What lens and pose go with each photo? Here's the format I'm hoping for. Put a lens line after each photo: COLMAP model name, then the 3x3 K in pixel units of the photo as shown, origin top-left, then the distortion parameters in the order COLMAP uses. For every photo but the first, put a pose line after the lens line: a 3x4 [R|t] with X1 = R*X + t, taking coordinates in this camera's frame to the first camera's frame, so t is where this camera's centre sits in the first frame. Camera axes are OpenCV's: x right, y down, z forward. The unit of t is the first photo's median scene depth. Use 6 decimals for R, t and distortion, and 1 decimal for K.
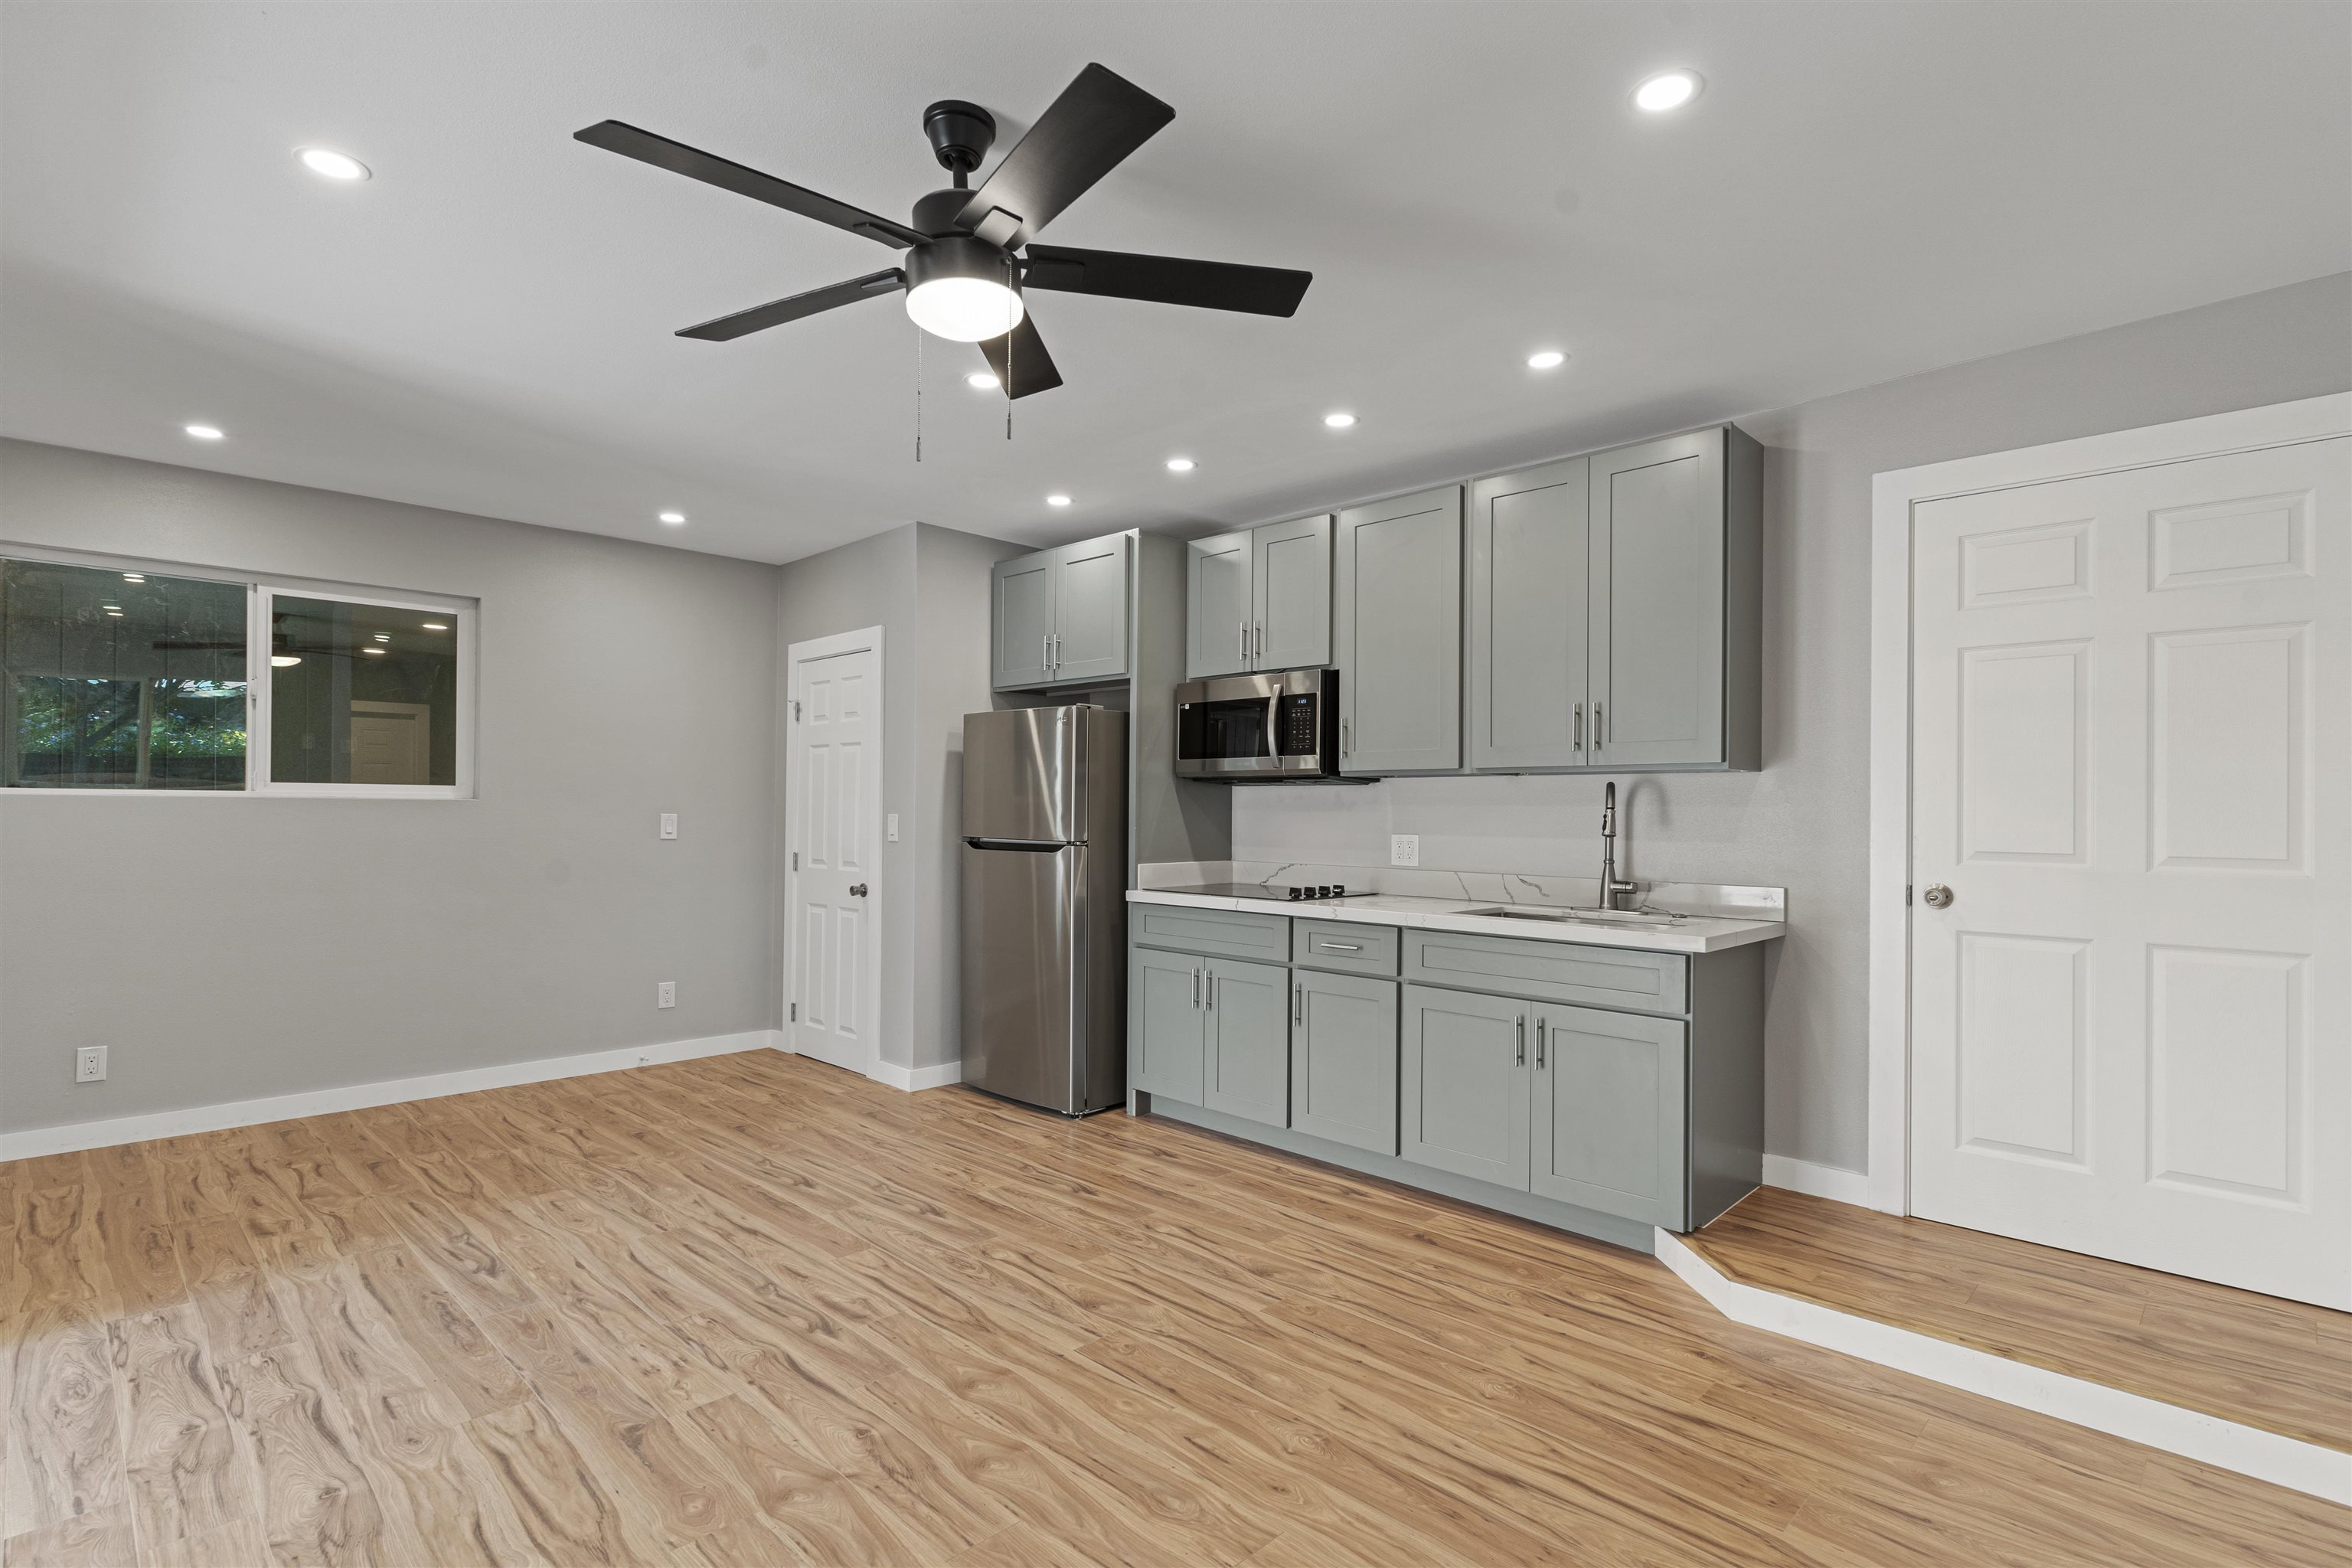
lens RADIAL K [[1135.4, 0, 1187.5], [0, 1135.4, 803.5], [0, 0, 1]] dist [0.002888, -0.000619]
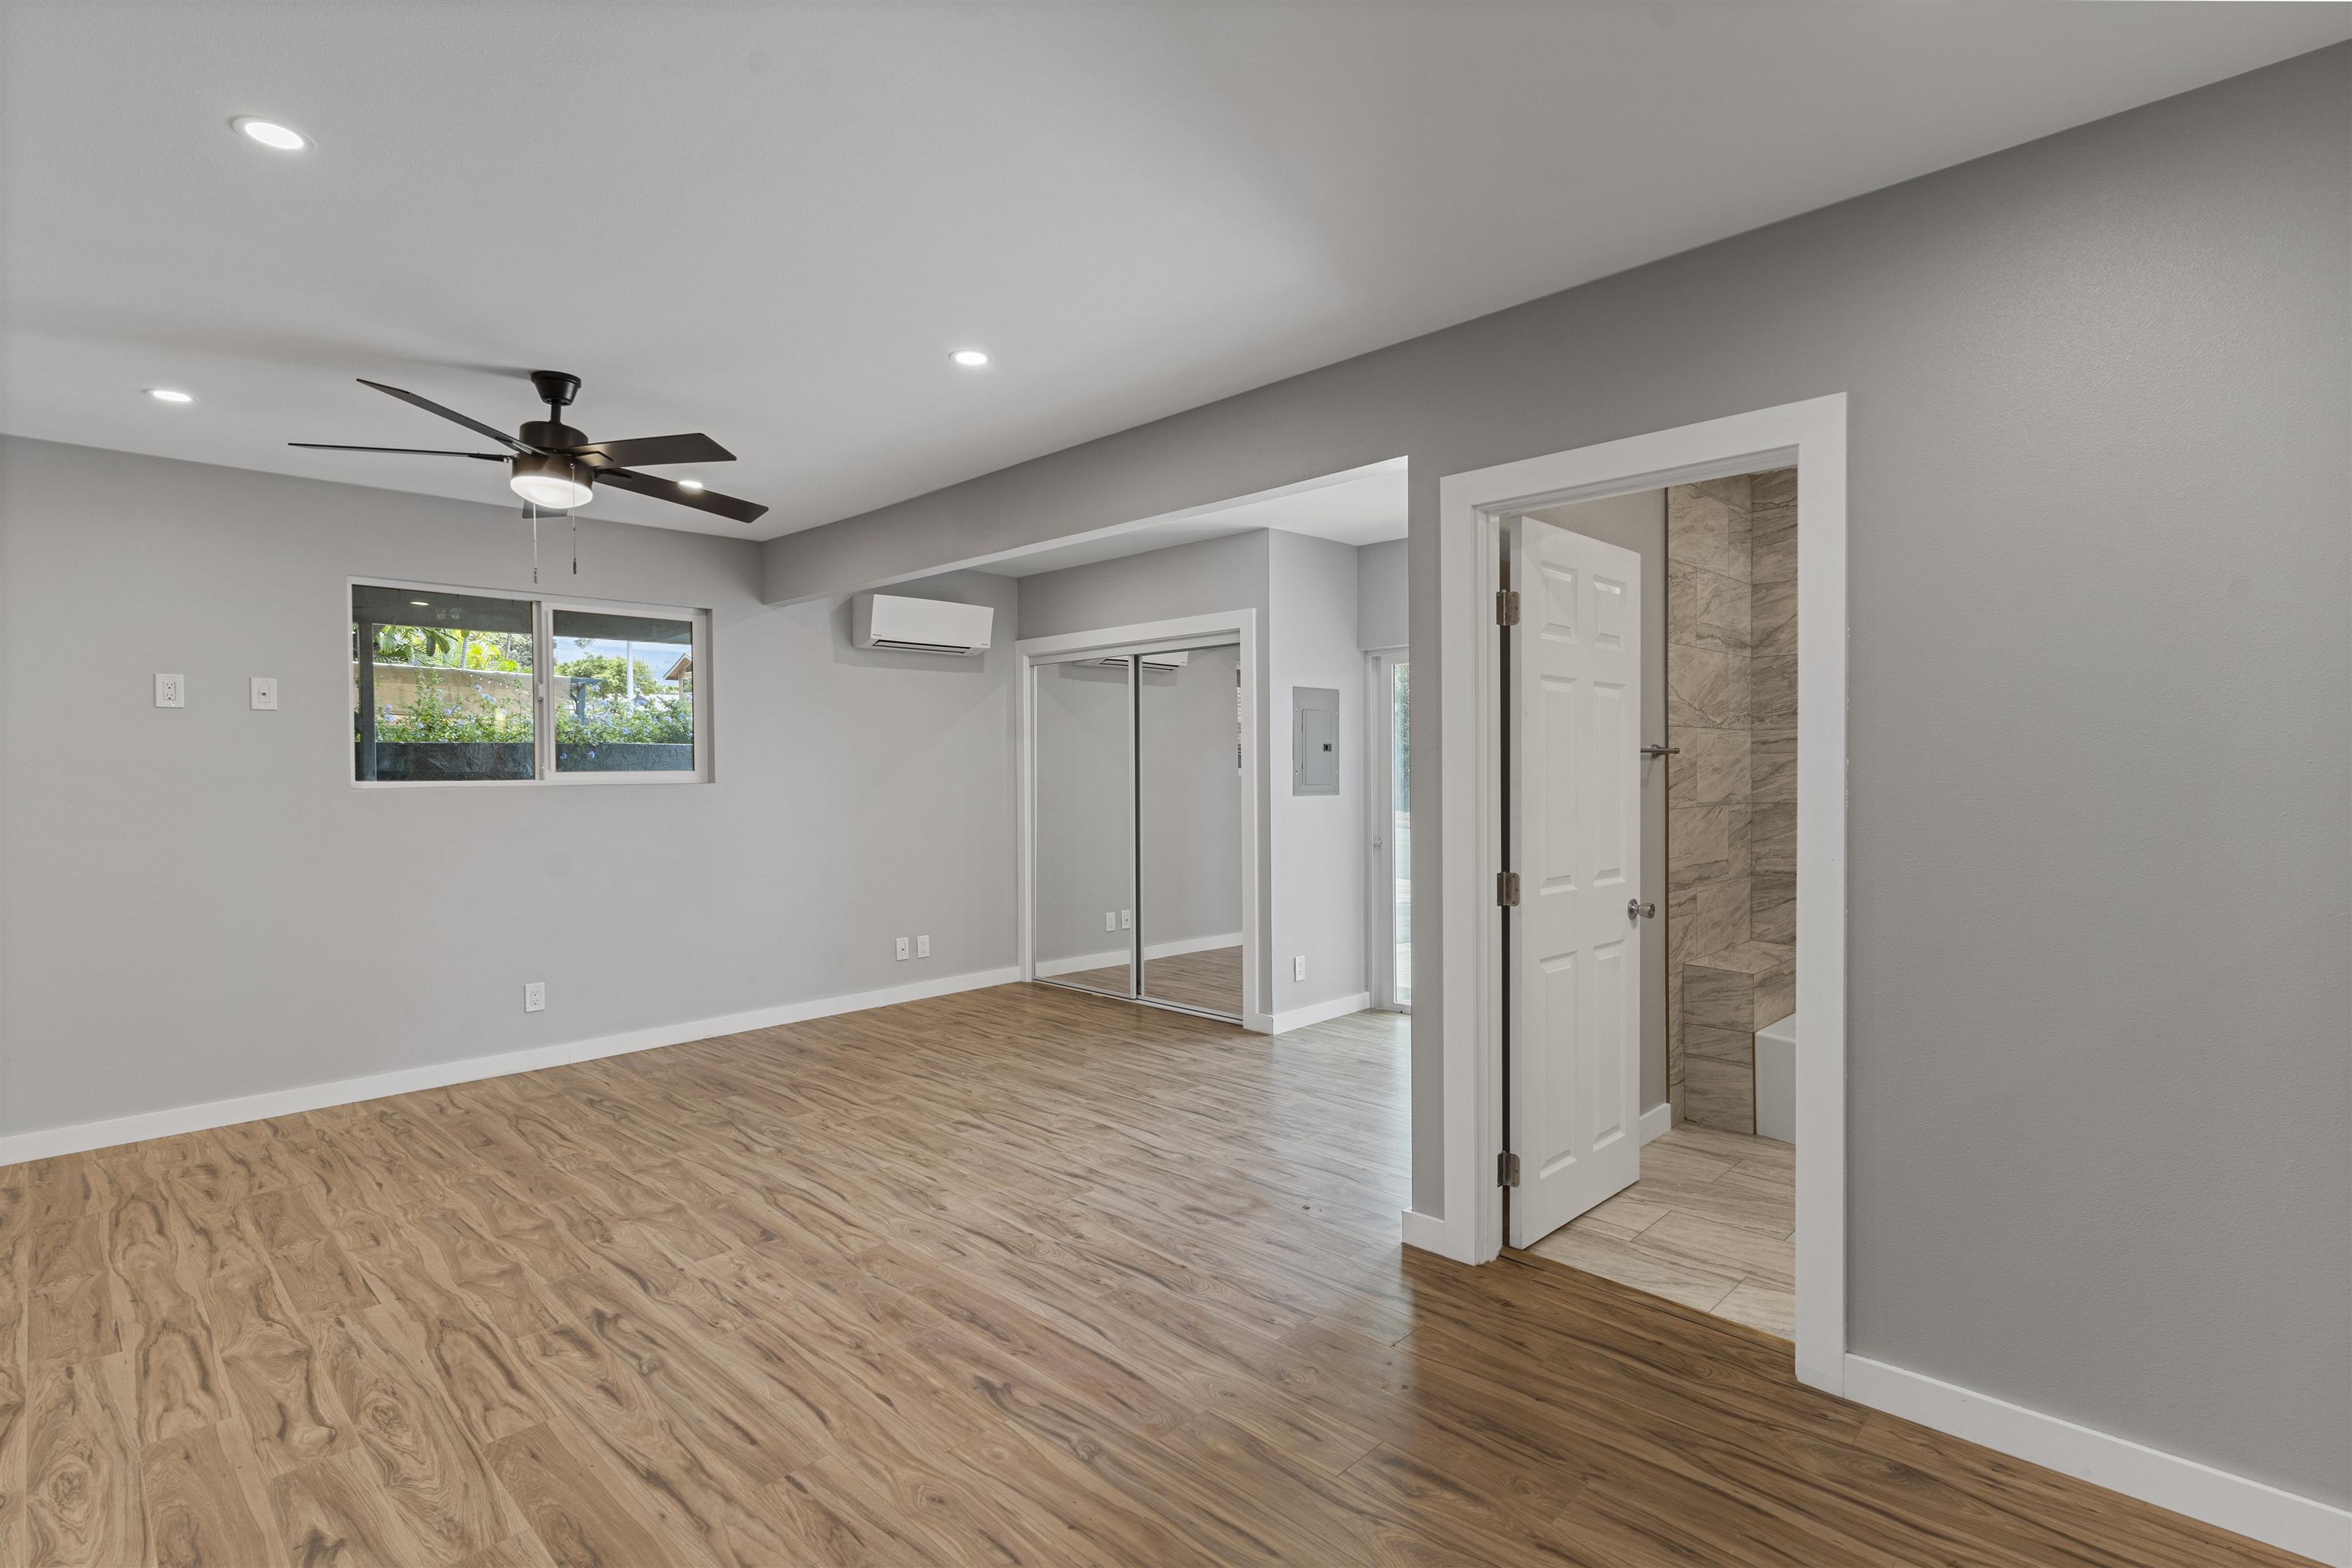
lens RADIAL K [[1121.1, 0, 1176.0], [0, 1121.1, 784.0], [0, 0, 1]] dist [0.002104, 0.000594]
pose [[-0.999999, 0.000832, 0.000985, -0.767306], [0.000842, 0.999951, 0.009835, -0.022978], [-0.000977, 0.009835, -0.999951, 1.840629]]
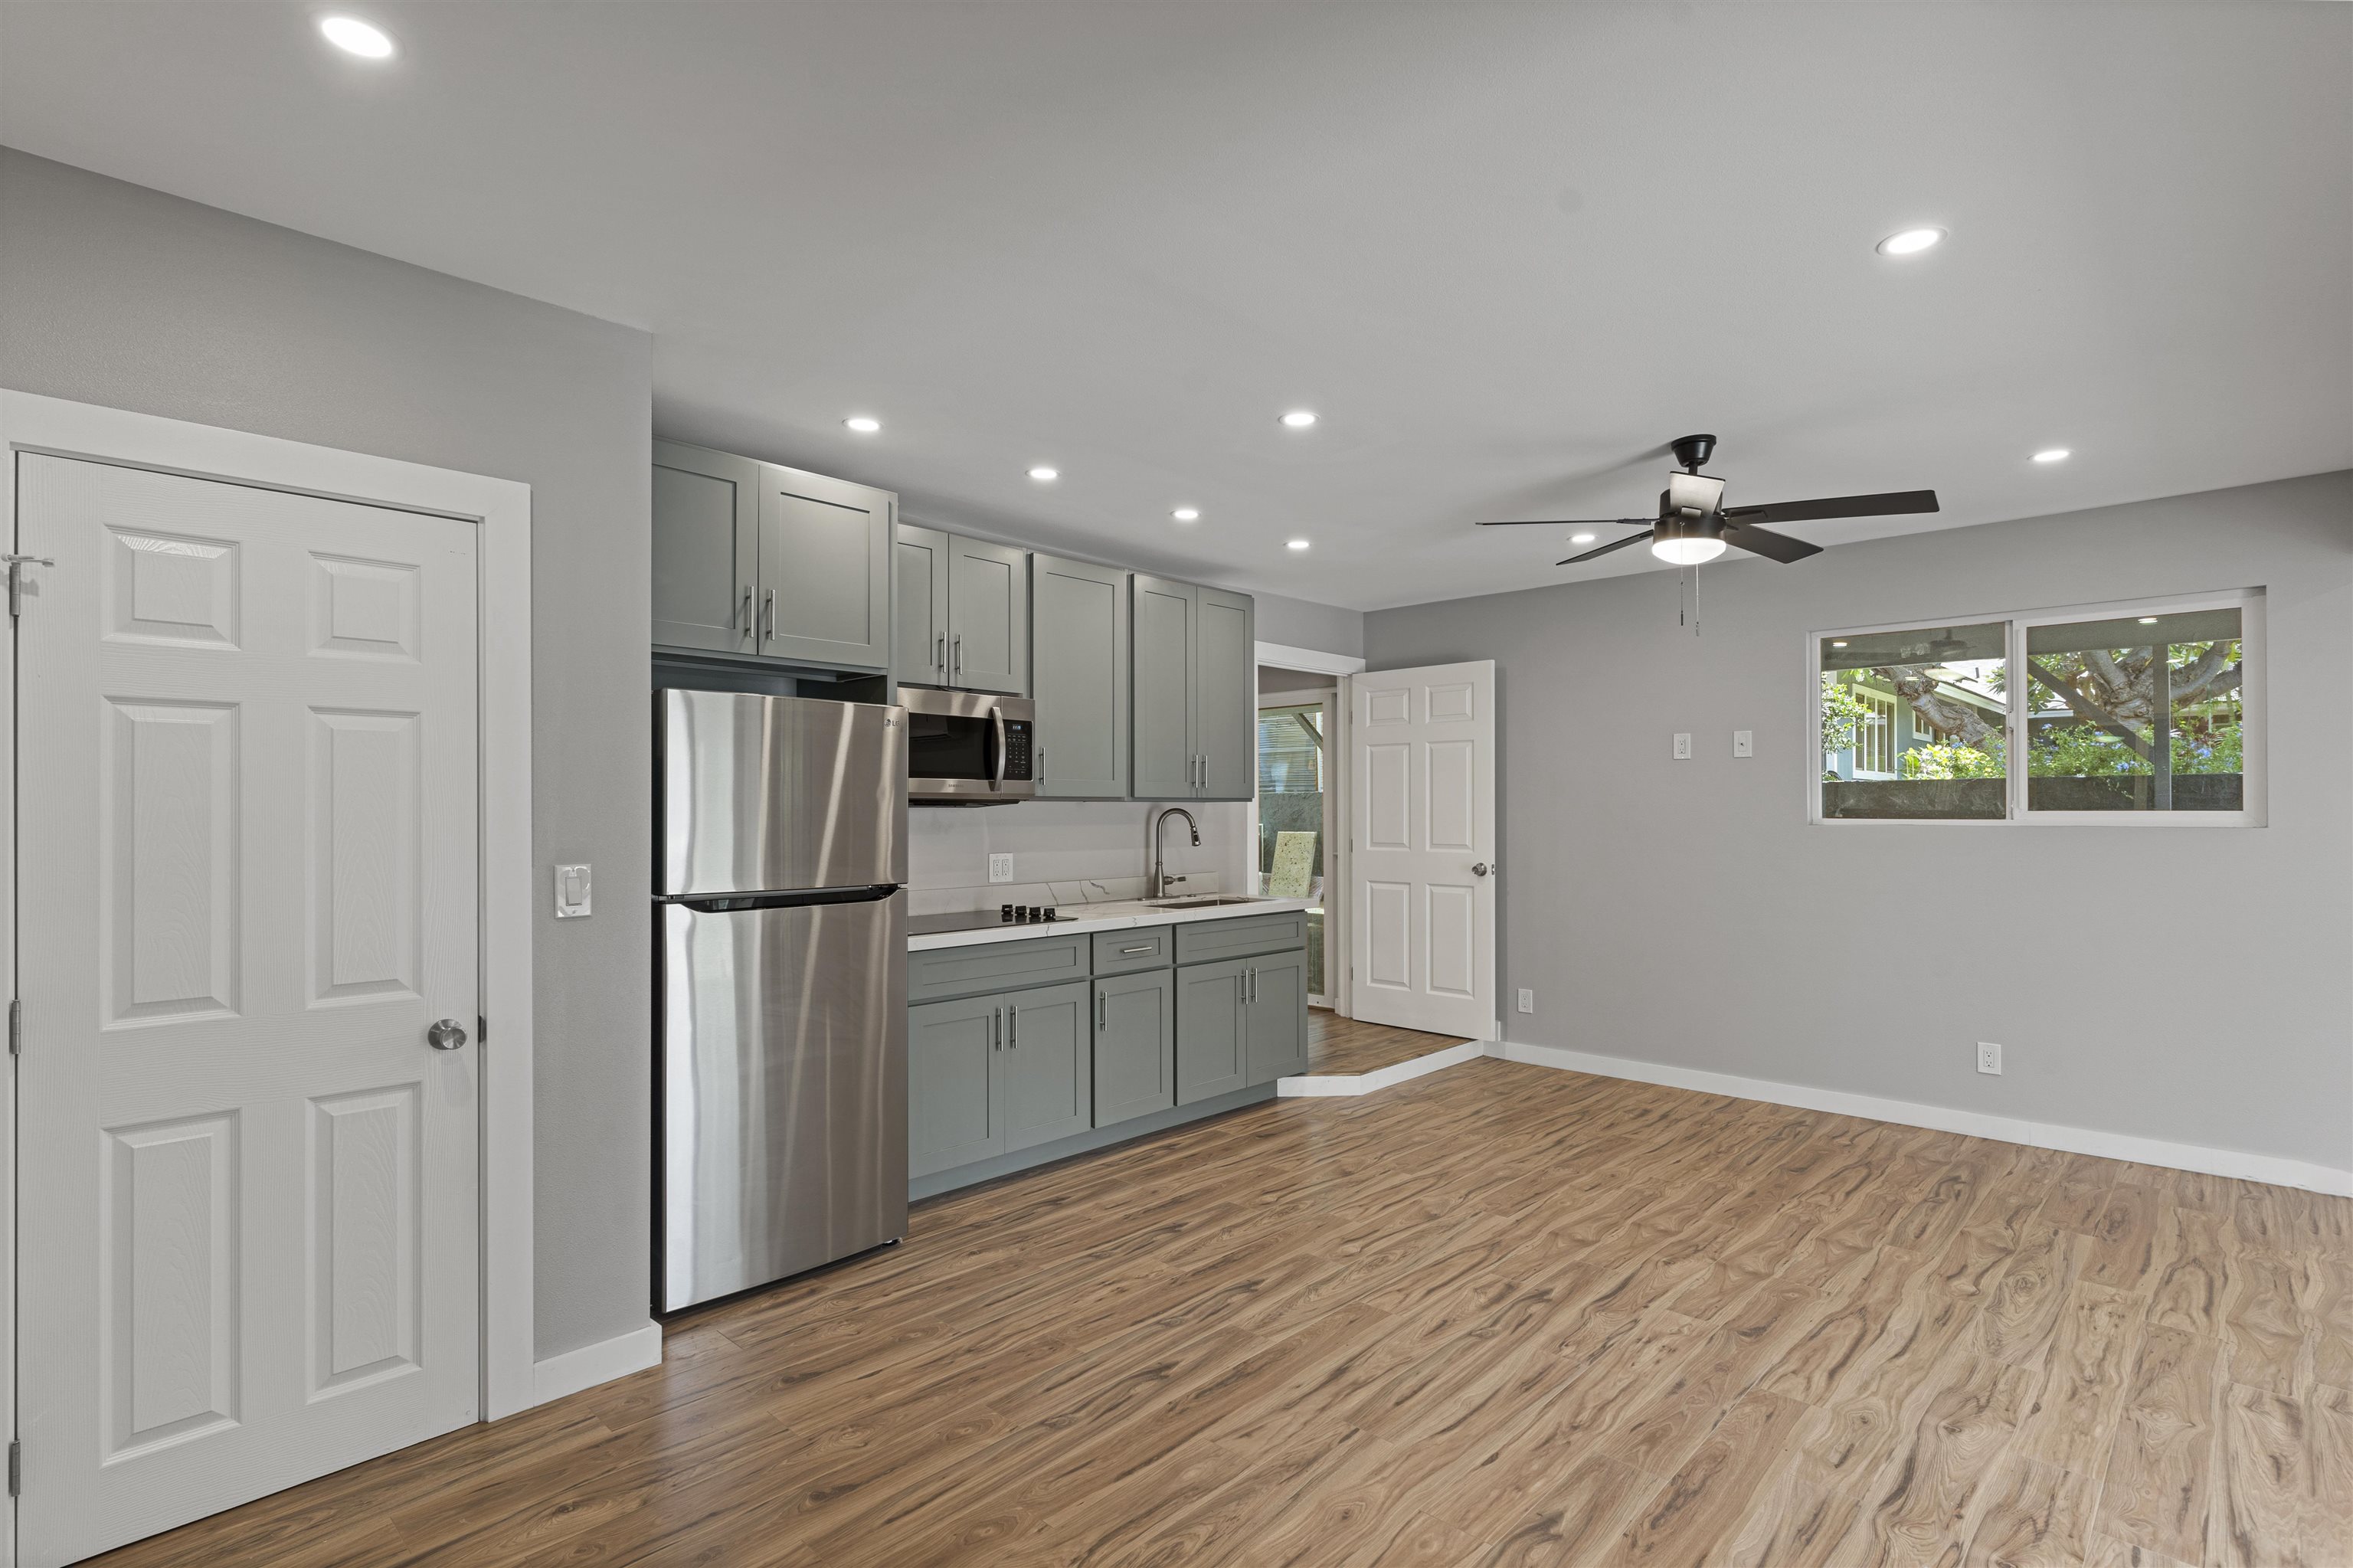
lens RADIAL K [[1129.5, 0, 1176.5], [0, 1129.5, 784.0], [0, 0, 1]] dist [0.001057, -0.000251]
pose [[-0.011496, 0.015795, 0.999809, -1.351287], [-0.002983, 0.999870, -0.015830, -0.033813], [-0.999929, -0.003164, -0.011448, 1.273980]]
